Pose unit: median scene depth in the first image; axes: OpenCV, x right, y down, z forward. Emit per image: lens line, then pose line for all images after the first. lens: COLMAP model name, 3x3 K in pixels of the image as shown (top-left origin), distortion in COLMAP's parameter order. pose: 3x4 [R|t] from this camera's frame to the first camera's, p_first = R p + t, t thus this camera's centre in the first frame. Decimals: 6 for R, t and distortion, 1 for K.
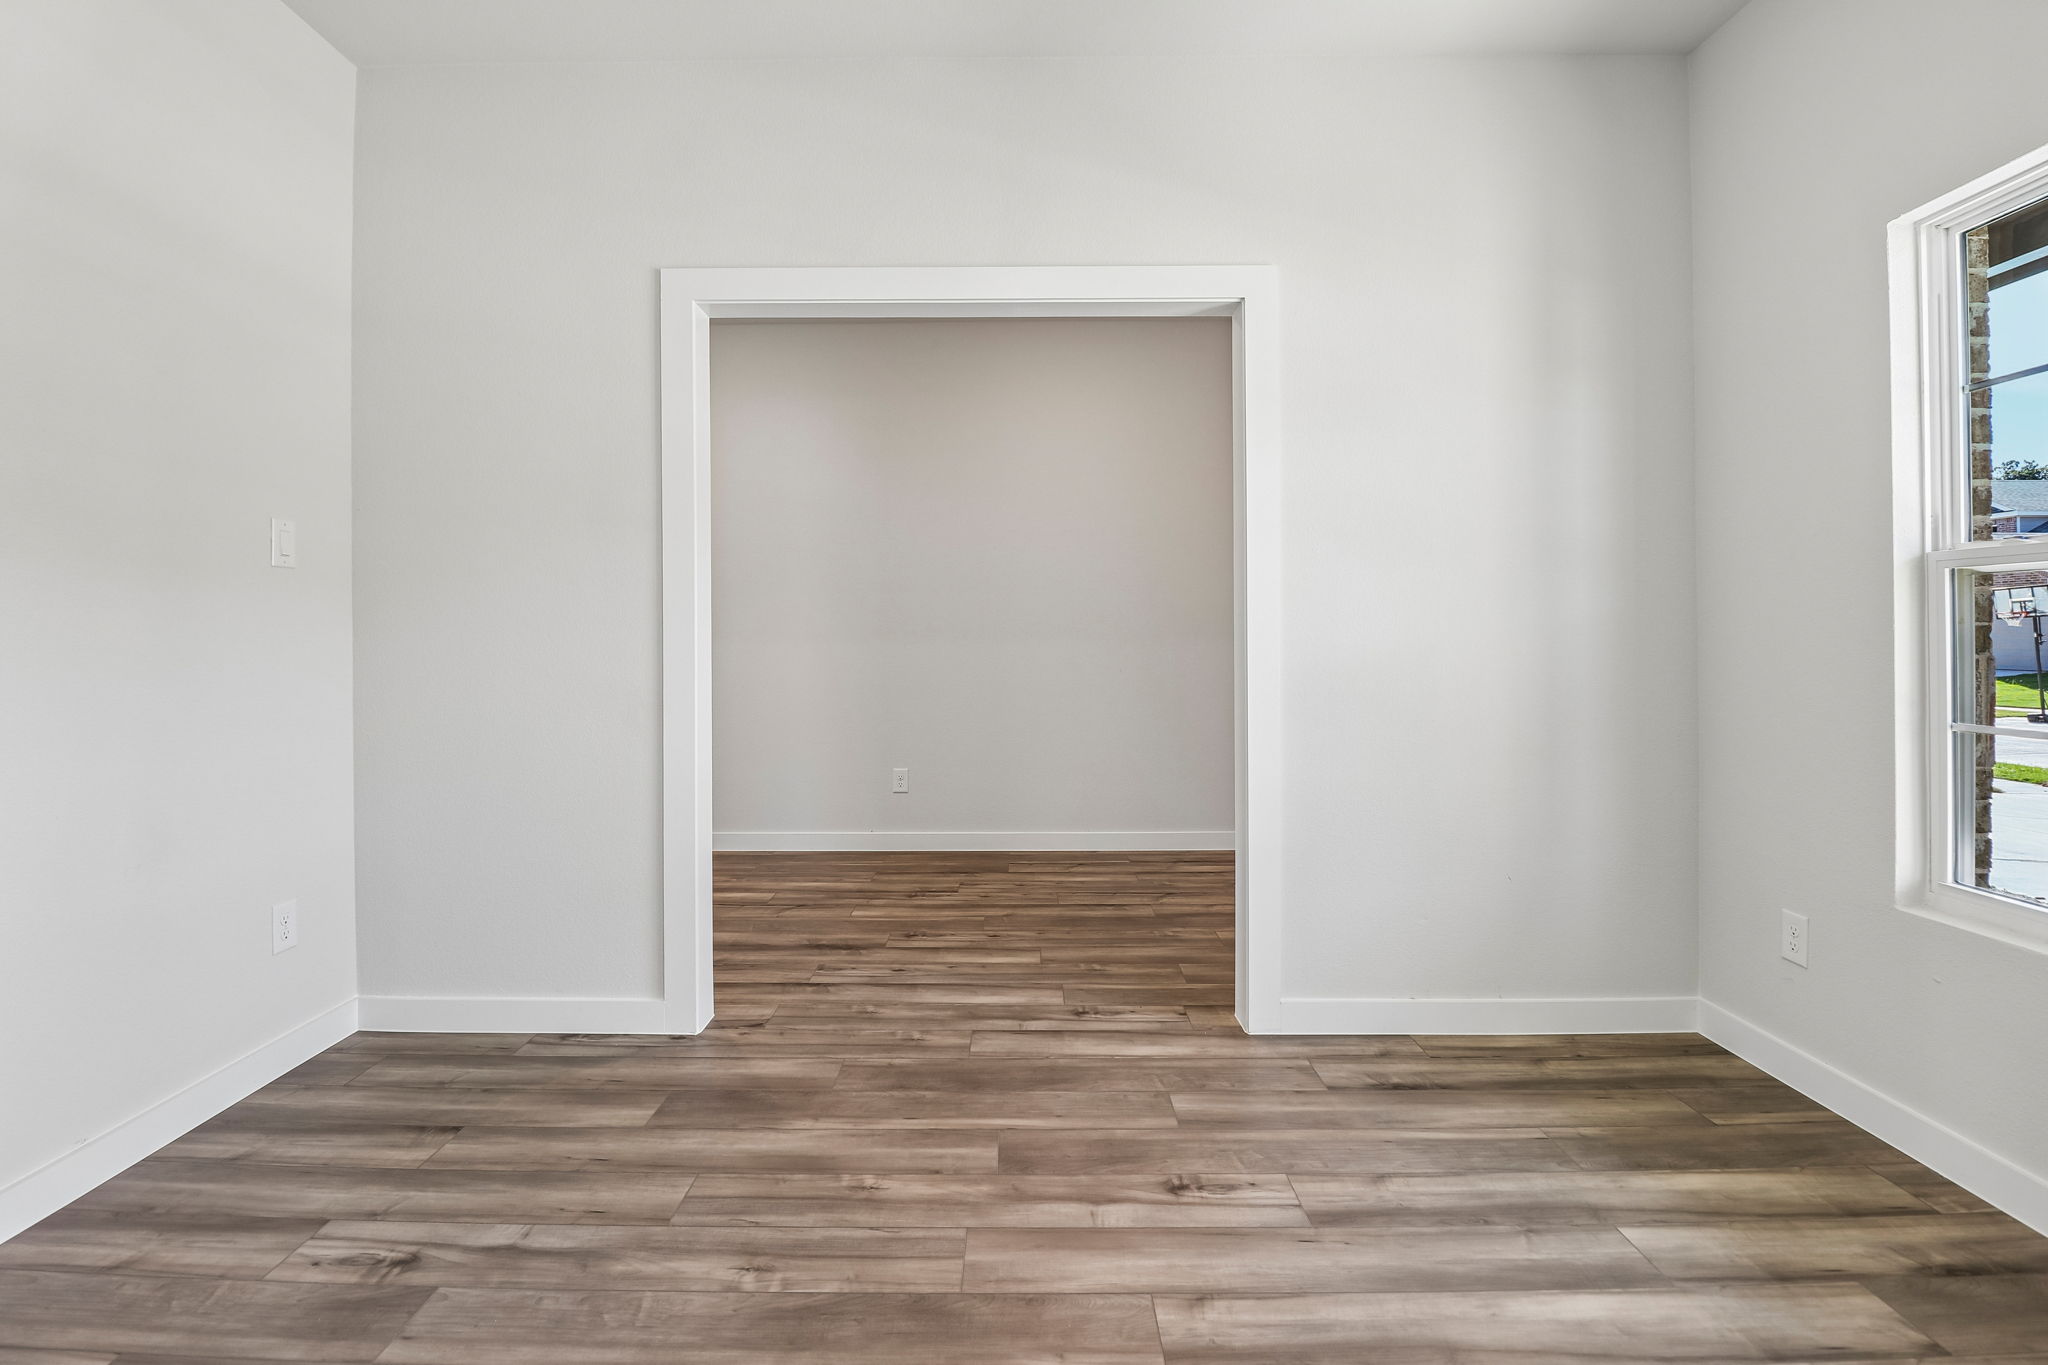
lens RADIAL K [[945.4, 0, 1012.4], [0, 945.4, 638.3], [0, 0, 1]] dist [-0.014037, -0.004602]
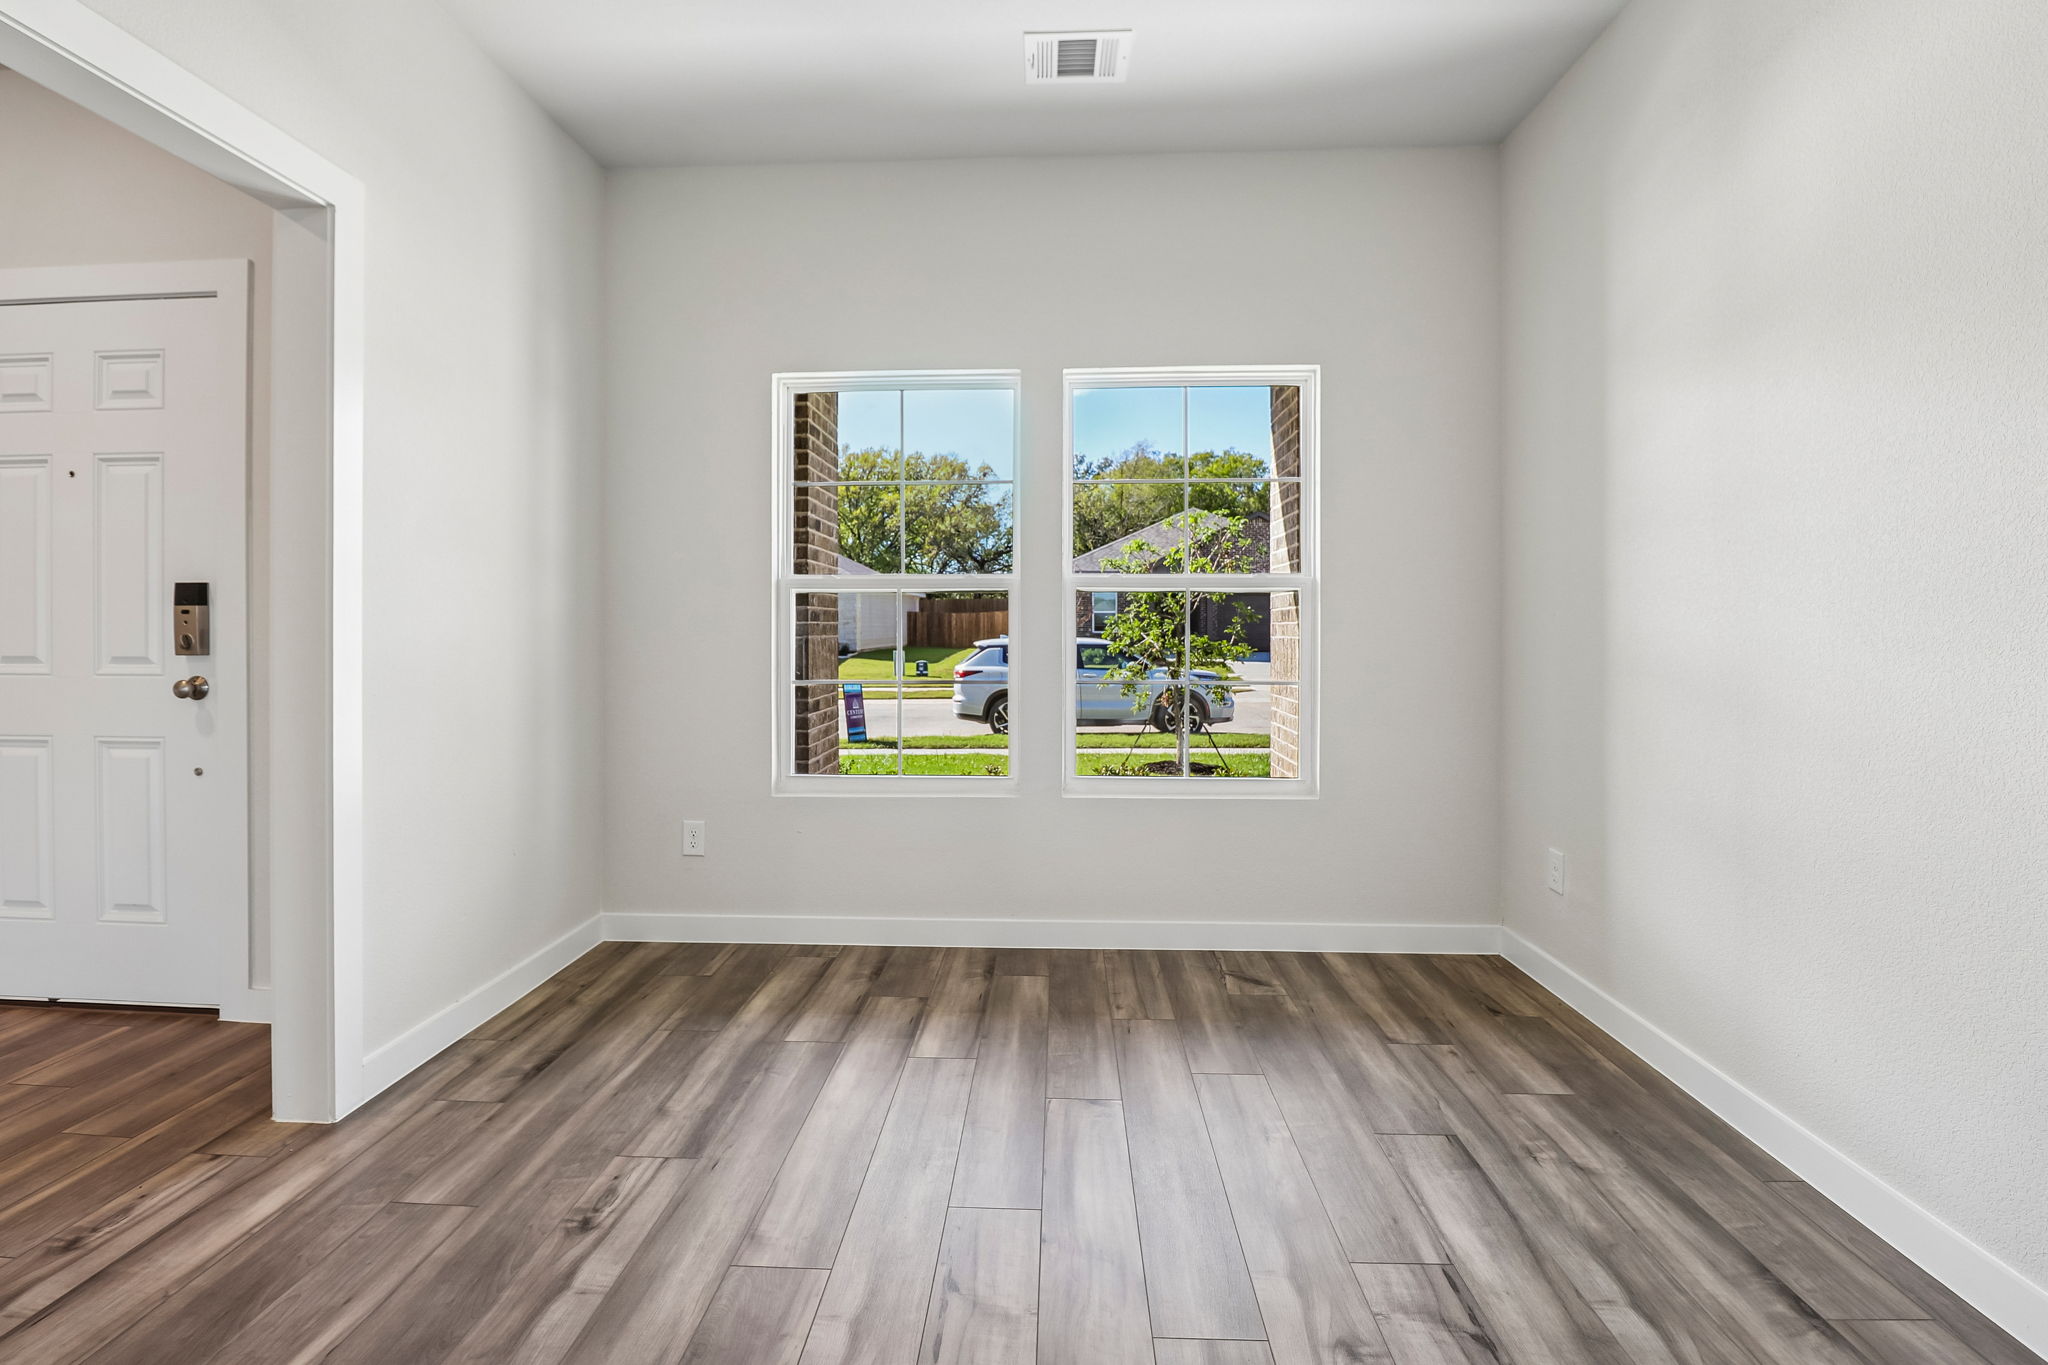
lens RADIAL K [[945.4, 0, 1022.9], [0, 945.4, 625.6], [0, 0, 1]] dist [-0.014037, -0.004602]
pose [[0.038275, 0.004933, 0.999255, -0.777999], [0.000131, 0.999988, -0.004941, 0.001295], [-0.999267, 0.000320, 0.038274, 0.571250]]
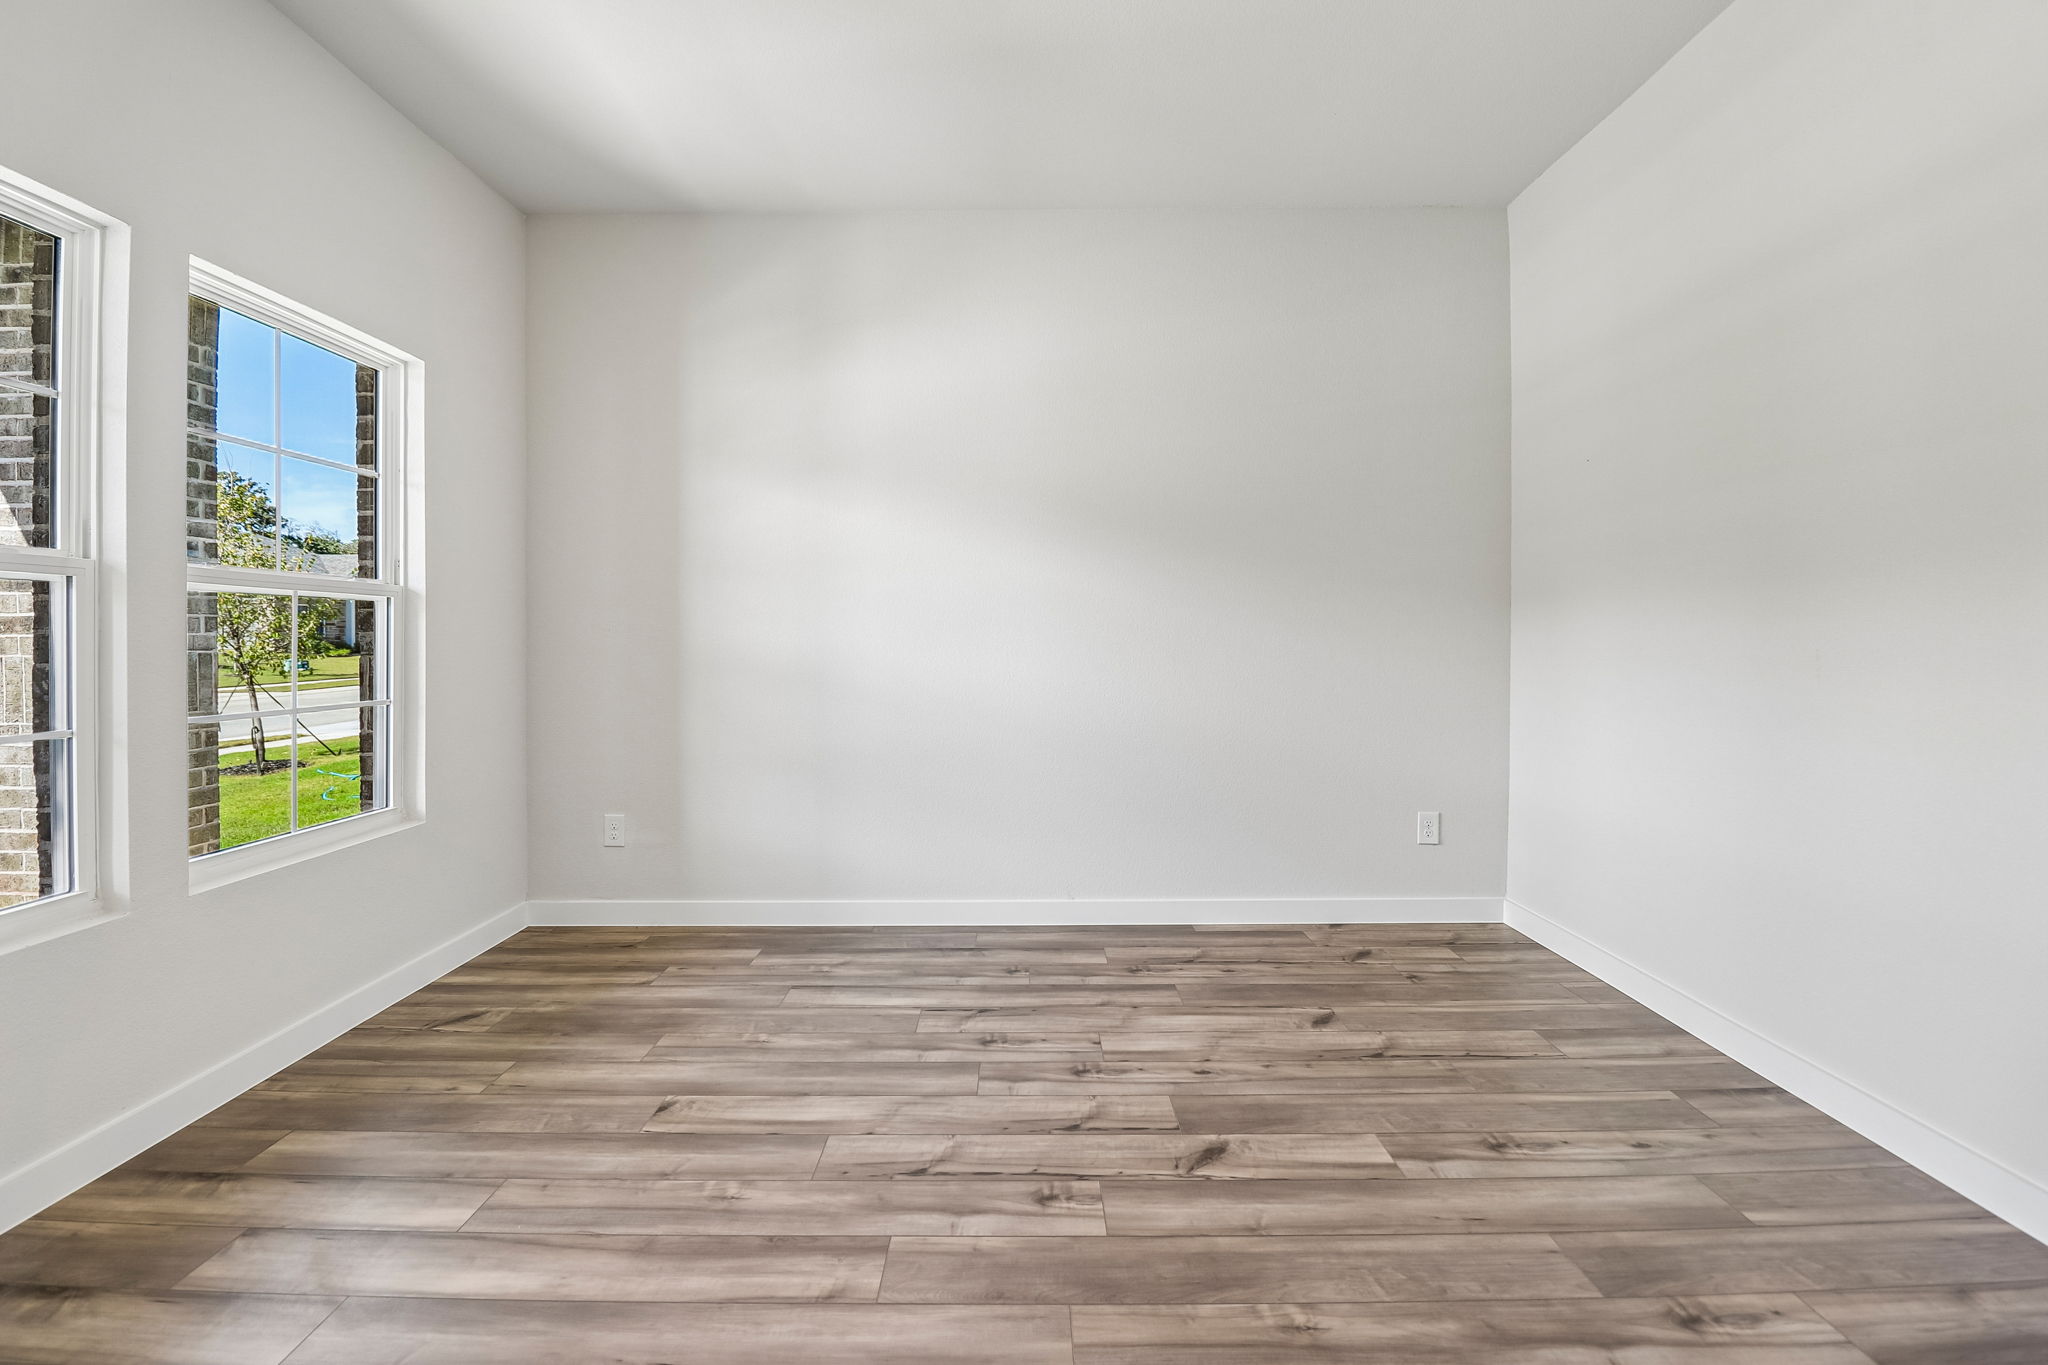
lens RADIAL K [[945.4, 0, 995.1], [0, 945.4, 641.4], [0, 0, 1]] dist [-0.014037, -0.004602]
pose [[-0.999836, 0.008598, 0.015941, 0.001565], [0.008647, 0.999958, 0.003020, 0.001445], [-0.015915, 0.003158, -0.999868, 1.769952]]
